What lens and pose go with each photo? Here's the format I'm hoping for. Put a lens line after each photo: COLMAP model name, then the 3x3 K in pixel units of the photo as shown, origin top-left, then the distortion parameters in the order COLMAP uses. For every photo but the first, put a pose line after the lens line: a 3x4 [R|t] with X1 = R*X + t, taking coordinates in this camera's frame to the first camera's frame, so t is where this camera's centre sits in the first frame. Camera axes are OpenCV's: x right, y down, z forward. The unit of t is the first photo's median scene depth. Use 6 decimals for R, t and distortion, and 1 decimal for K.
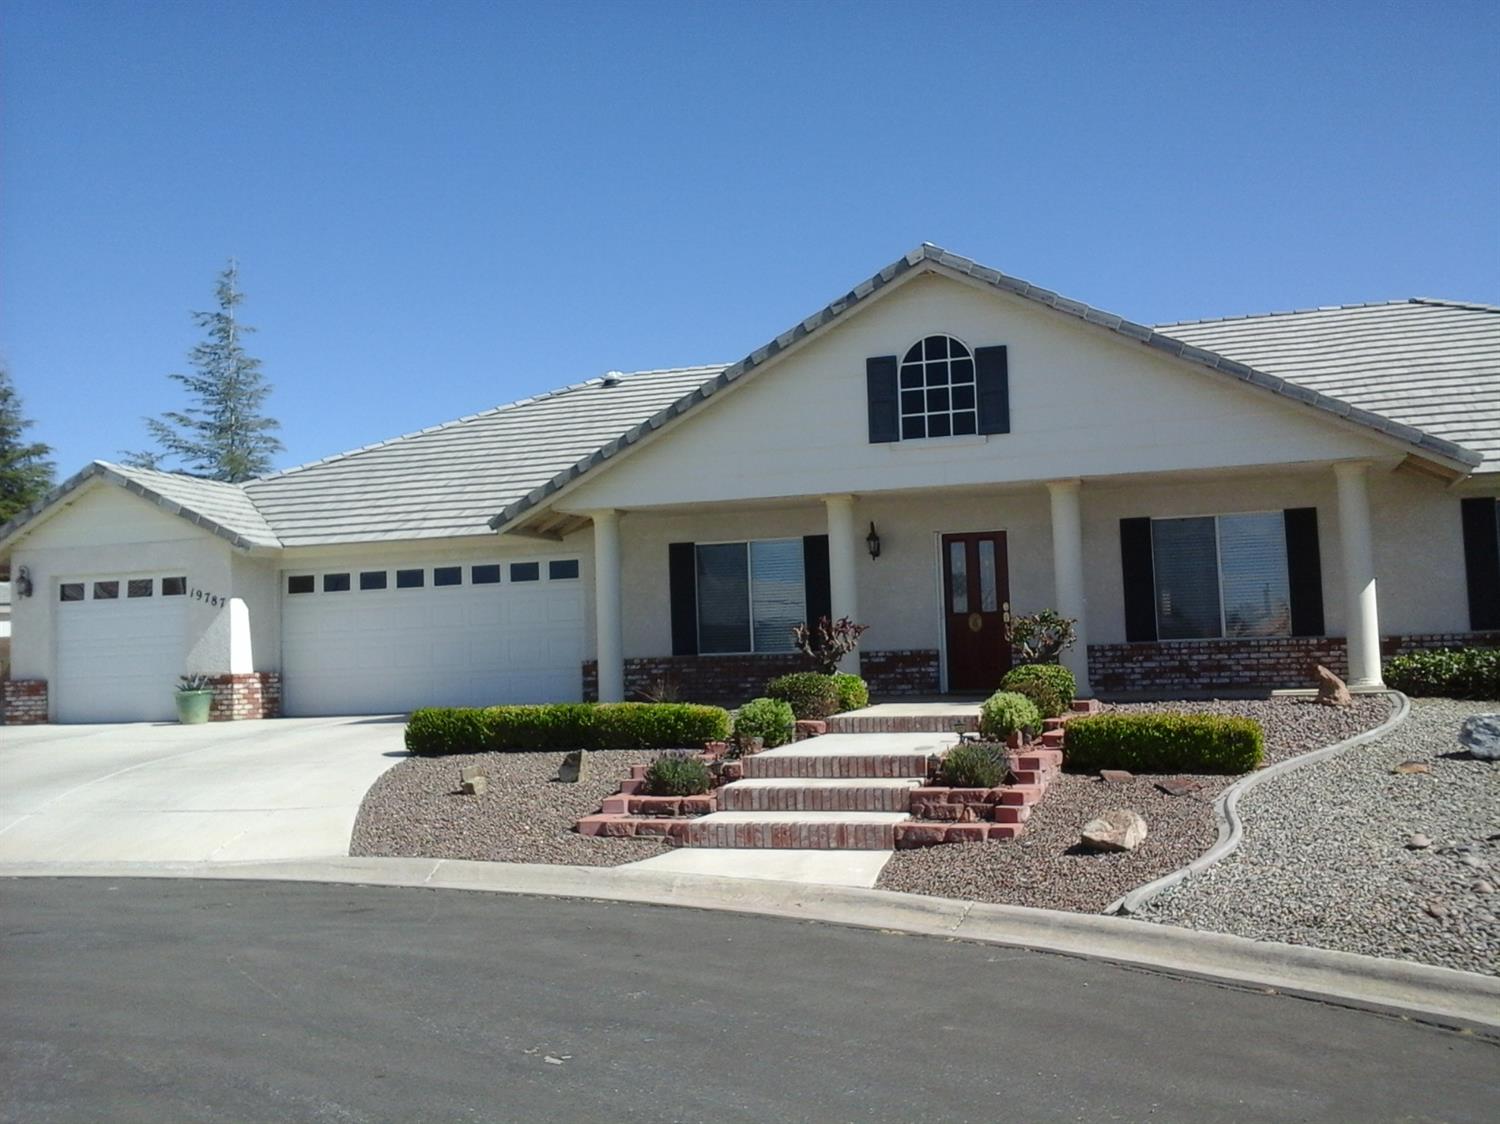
lens RADIAL K [[1380.3, 0, 798.3], [0, 1380.3, 593.9], [0, 0, 1]] dist [0.157883, -0.458991]
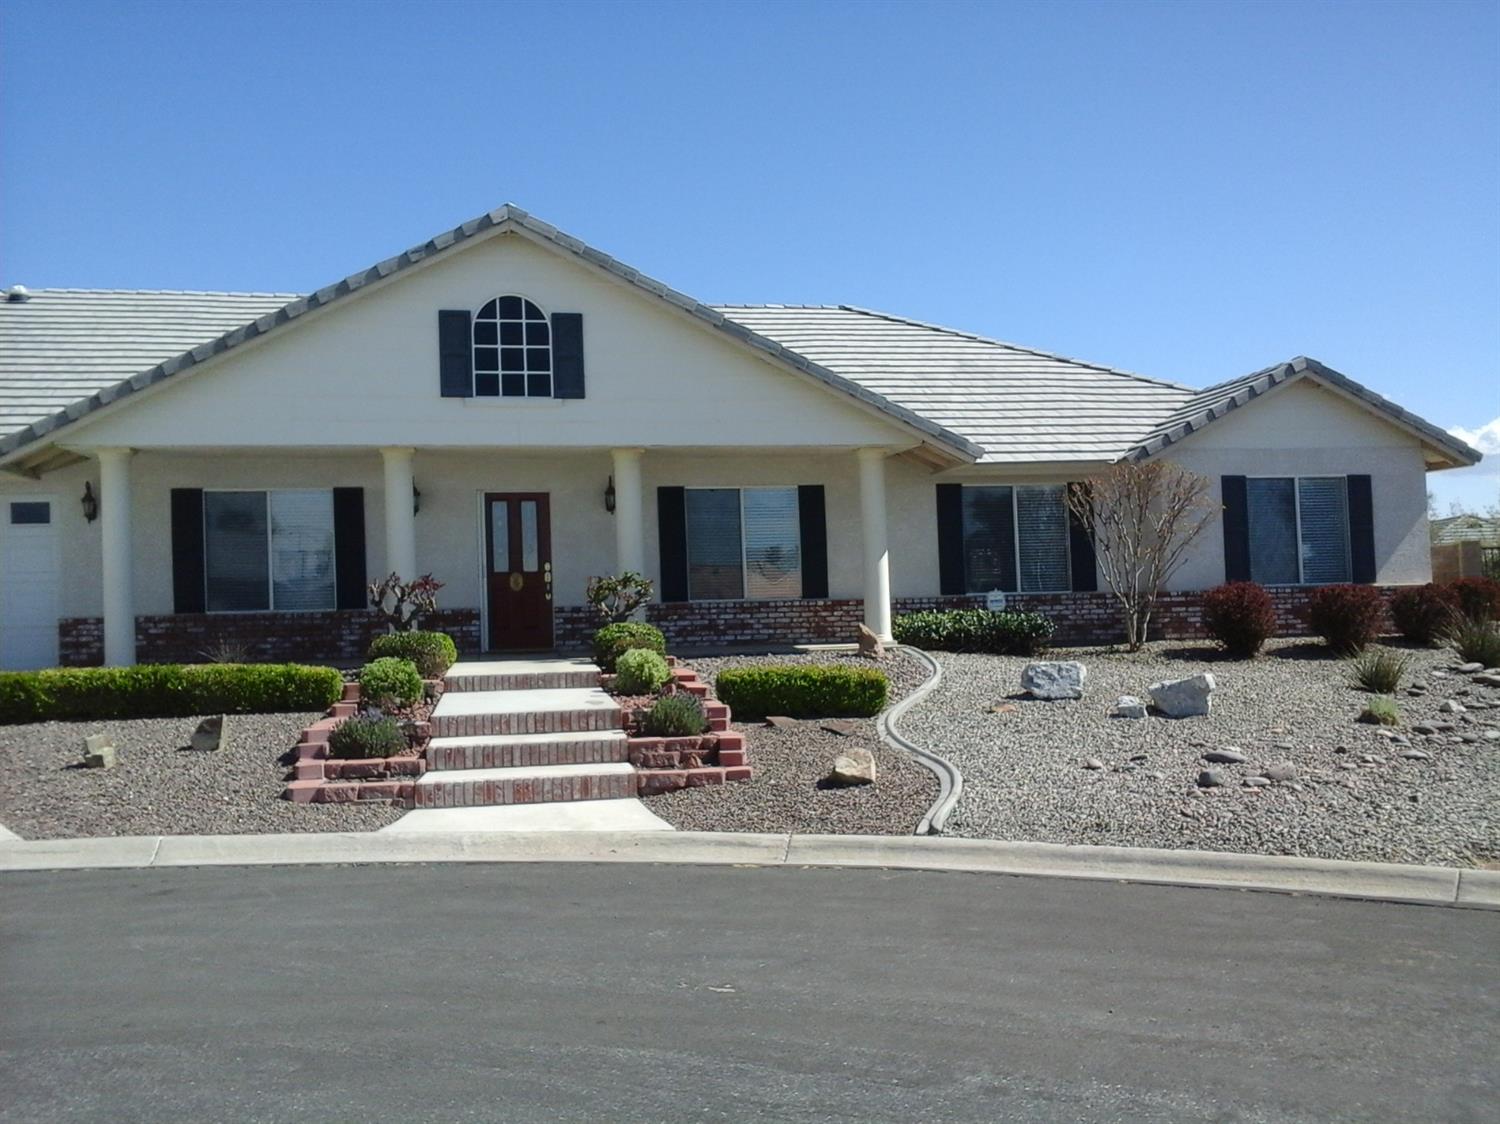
lens RADIAL K [[1394.2, 0, 755.5], [0, 1394.2, 564.0], [0, 0, 1]] dist [0.119108, -0.291131]
pose [[0.889344, 0.021960, 0.456710, -0.218441], [-0.024420, 0.999702, -0.000516, 0.004606], [-0.456585, -0.010694, 0.889615, 0.015417]]
